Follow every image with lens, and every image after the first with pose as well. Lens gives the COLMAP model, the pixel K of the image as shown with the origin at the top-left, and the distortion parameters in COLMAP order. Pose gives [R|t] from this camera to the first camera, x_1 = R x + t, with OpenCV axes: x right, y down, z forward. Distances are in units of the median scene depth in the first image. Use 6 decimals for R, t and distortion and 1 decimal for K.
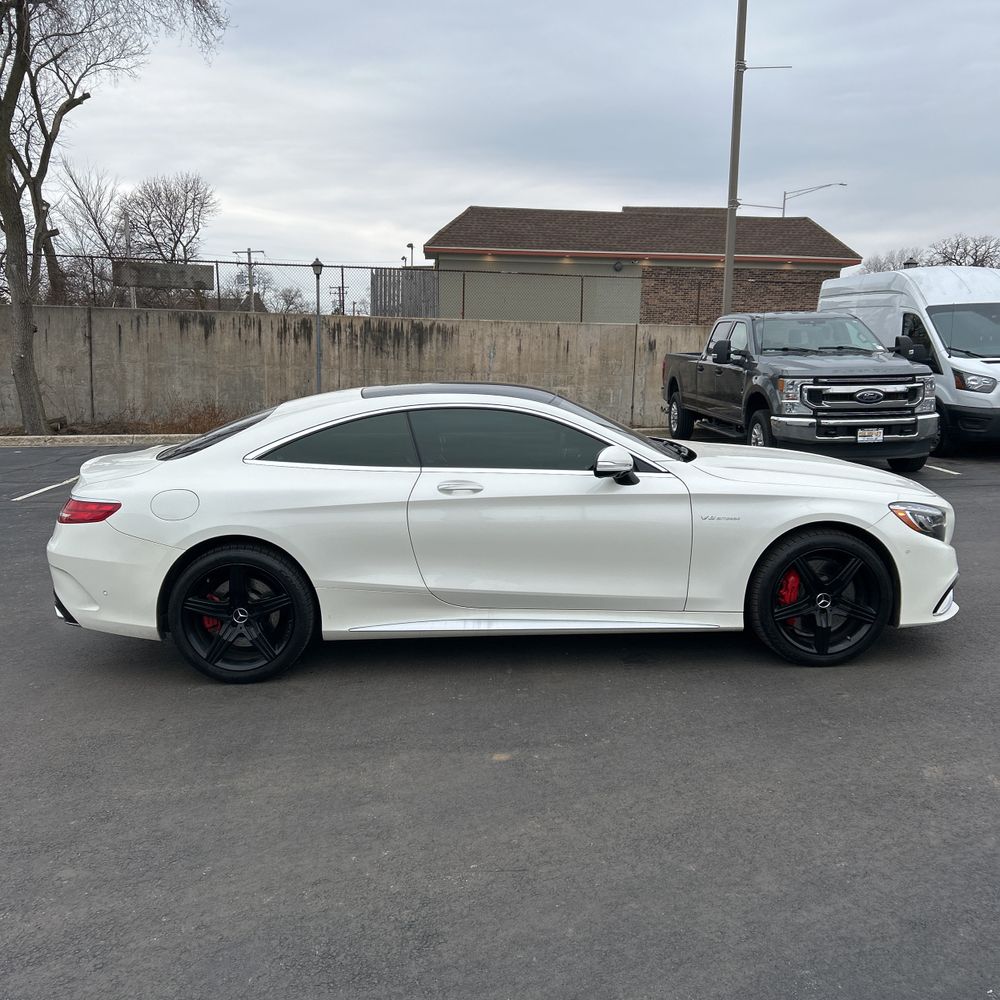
lens RADIAL K [[1015.2, 0, 500.0], [0, 1015.2, 500.0], [0, 0, 1]] dist [0.138525, -0.325561]
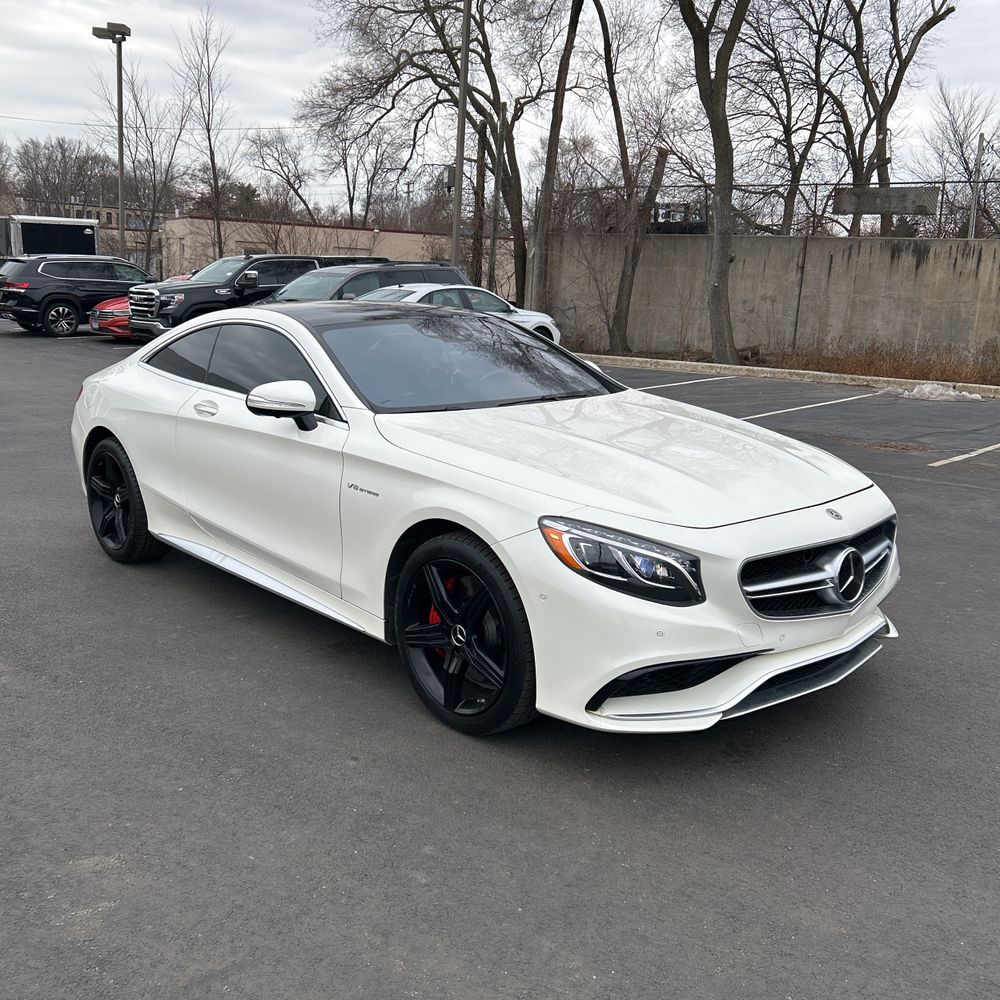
lens RADIAL K [[1014.1, 0, 485.8], [0, 1014.1, 499.5], [0, 0, 1]] dist [0.056434, -0.058225]
pose [[0.641863, 0.182079, -0.744889, 0.179382], [-0.135950, 0.983033, 0.123144, -0.017211], [0.754672, 0.022226, 0.655726, 0.123952]]
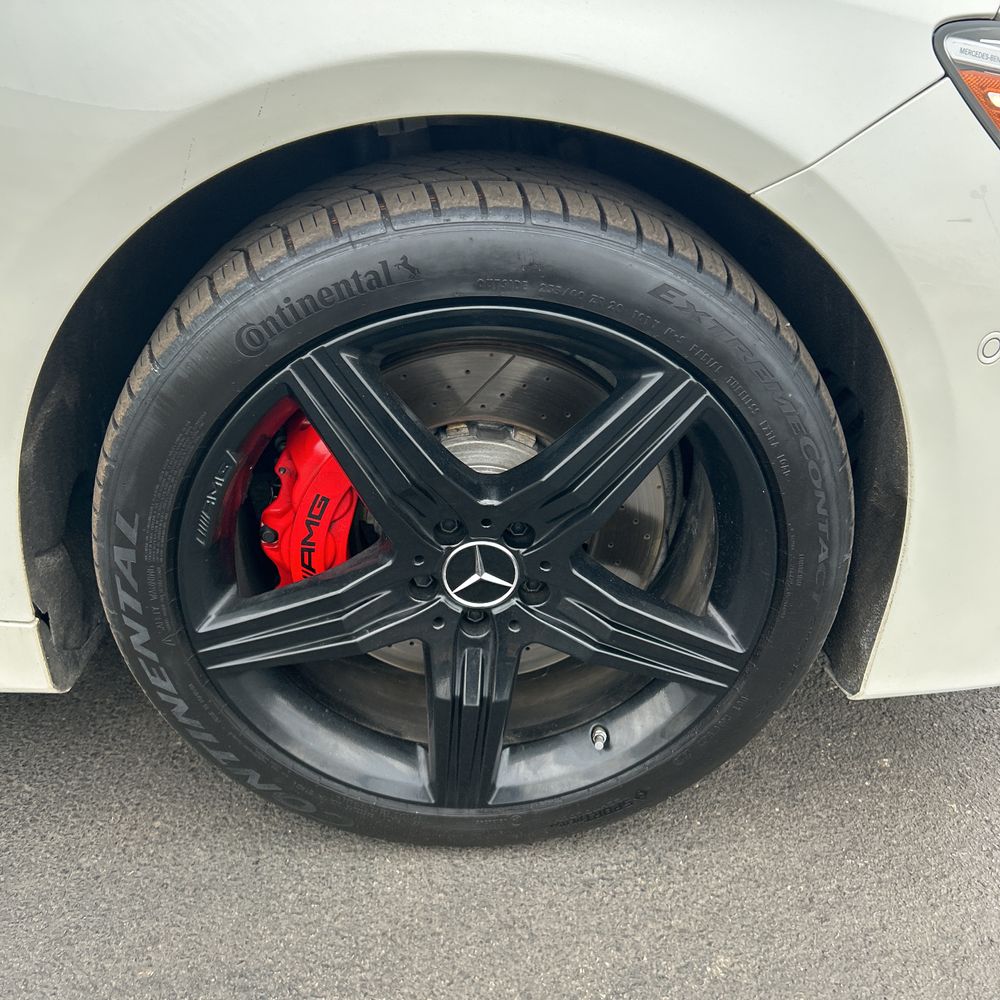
lens RADIAL K [[1014.1, 0, 485.8], [0, 1014.1, 499.5], [0, 0, 1]] dist [0.056434, -0.058225]
pose [[0.998333, 0.053119, 0.022559, 0.068319], [-0.057690, 0.929013, 0.365521, 0.003829], [-0.001542, -0.366213, 0.930530, 0.182613]]
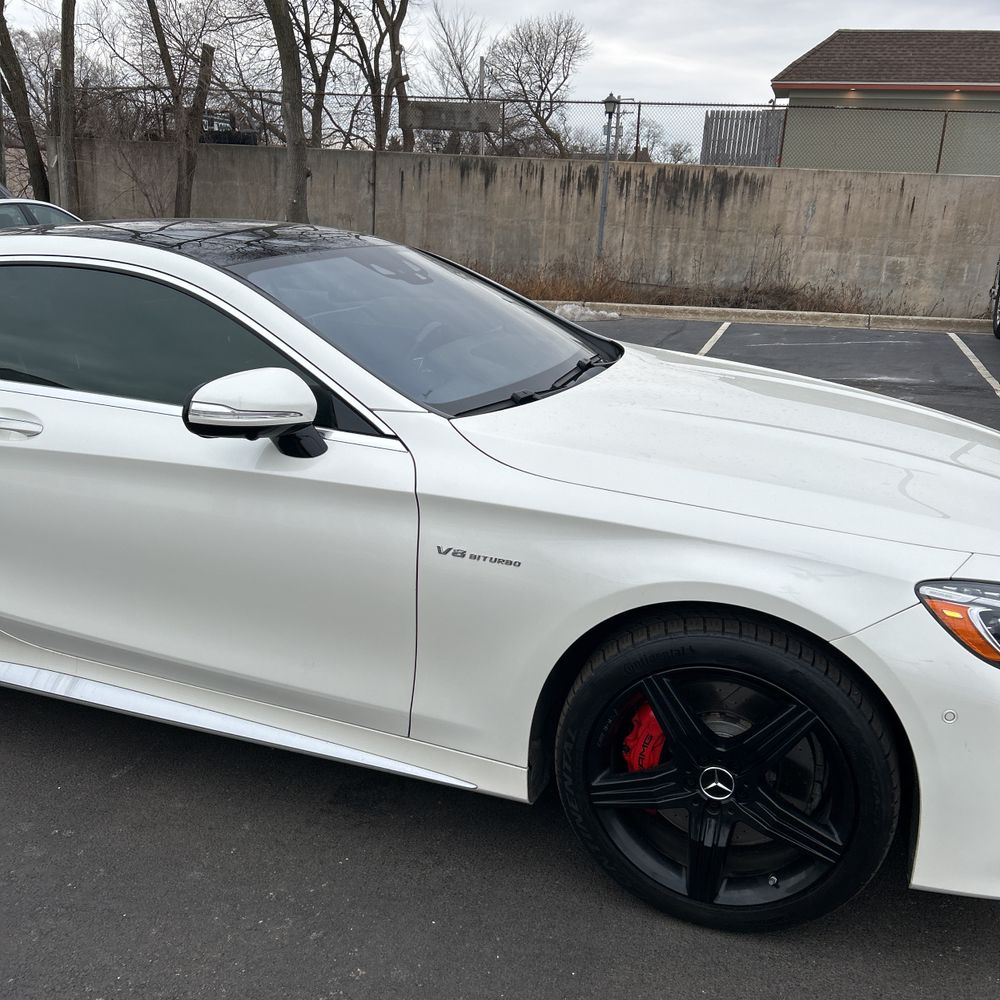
lens RADIAL K [[1014.1, 0, 485.8], [0, 1014.1, 499.5], [0, 0, 1]] dist [0.056434, -0.058225]
pose [[0.922984, 0.131138, -0.361806, 0.079685], [-0.083105, 0.985886, 0.145333, -0.014822], [0.375759, -0.104072, 0.920855, 0.130798]]
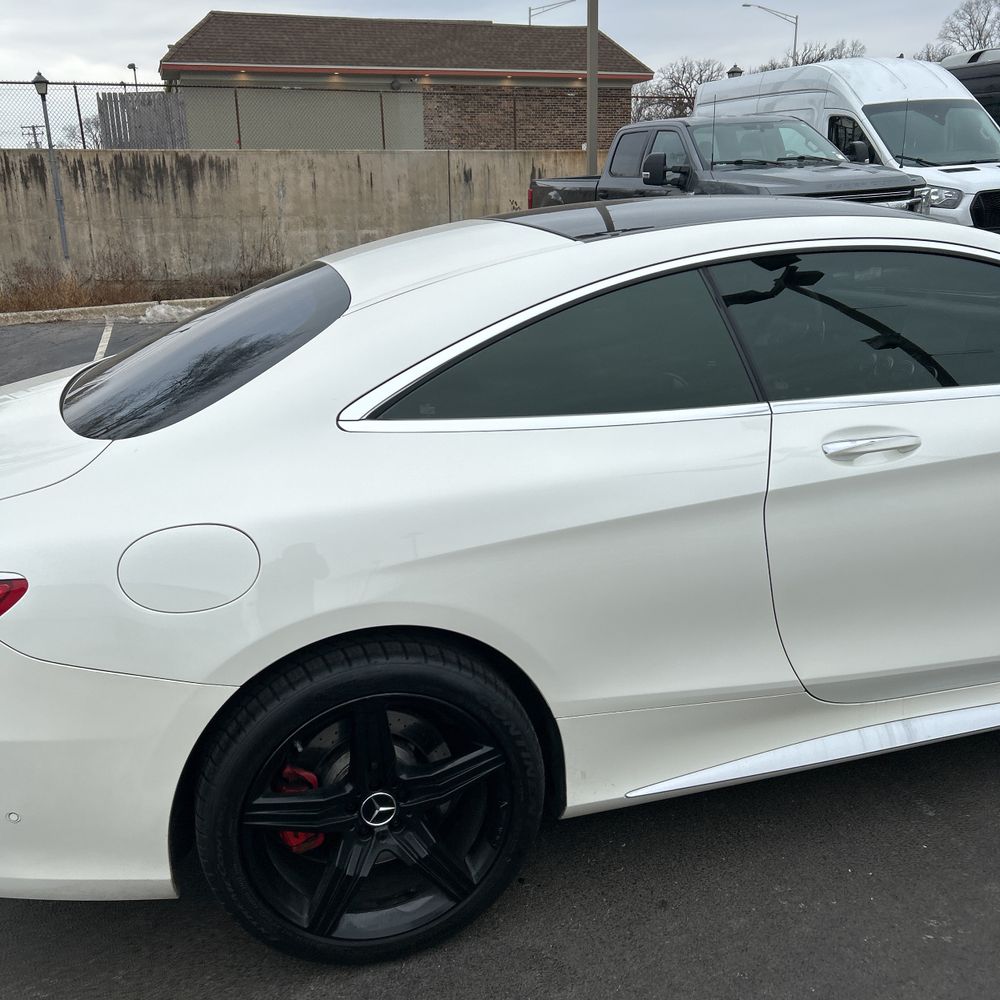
lens RADIAL K [[1010.8, 0, 486.1], [0, 1010.8, 523.3], [0, 0, 1]] dist [0.024739, -0.019829]
pose [[0.968030, -0.113480, 0.223696, -0.062375], [0.074072, 0.981365, 0.177300, -0.014250], [-0.239648, -0.155062, 0.958397, 0.134543]]
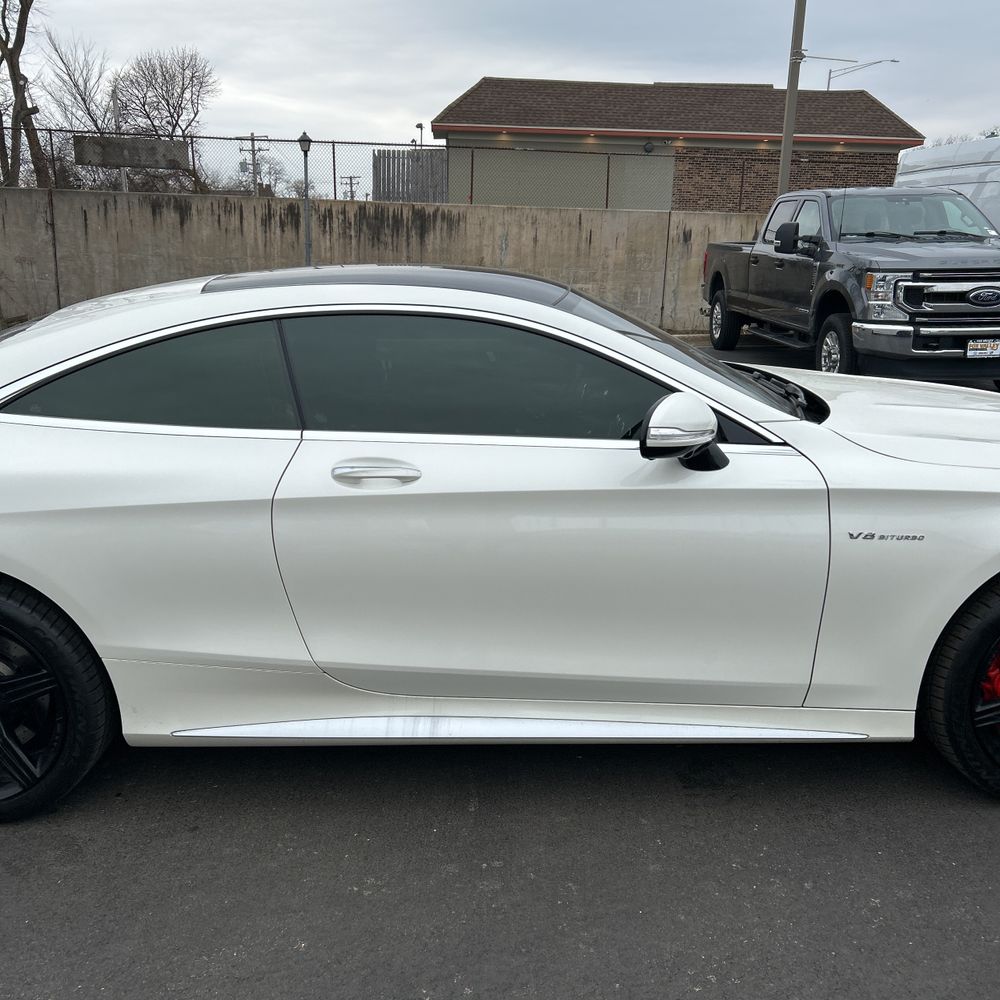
lens RADIAL K [[1008.7, 0, 487.2], [0, 1008.7, 520.9], [0, 0, 1]] dist [0.059085, -0.082735]
pose [[0.999481, 0.012360, -0.029750, 0.006888], [-0.008773, 0.992997, 0.117815, -0.010346], [0.030998, -0.117493, 0.992590, 0.105849]]
